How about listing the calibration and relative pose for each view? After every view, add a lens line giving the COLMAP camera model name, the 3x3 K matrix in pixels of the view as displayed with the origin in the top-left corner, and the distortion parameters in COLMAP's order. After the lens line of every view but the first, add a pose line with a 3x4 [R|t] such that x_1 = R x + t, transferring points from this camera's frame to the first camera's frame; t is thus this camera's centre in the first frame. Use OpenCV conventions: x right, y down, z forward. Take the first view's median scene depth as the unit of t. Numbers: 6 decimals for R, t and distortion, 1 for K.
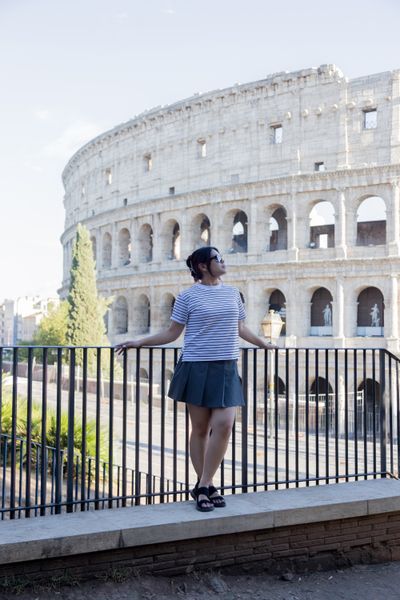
lens RADIAL K [[747.9, 0, 200.4], [0, 747.9, 299.7], [0, 0, 1]] dist [0.031308, 0.016508]
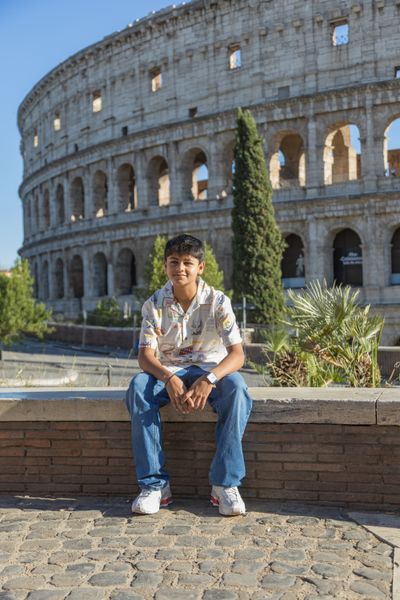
lens RADIAL K [[799.9, 0, 199.2], [0, 799.9, 299.2], [0, 0, 1]] dist [0.033179, 0.003781]
pose [[0.993744, -0.038943, 0.104674, -0.141380], [0.034271, 0.998350, 0.046069, 0.015375], [-0.106295, -0.042193, 0.993439, 0.155177]]
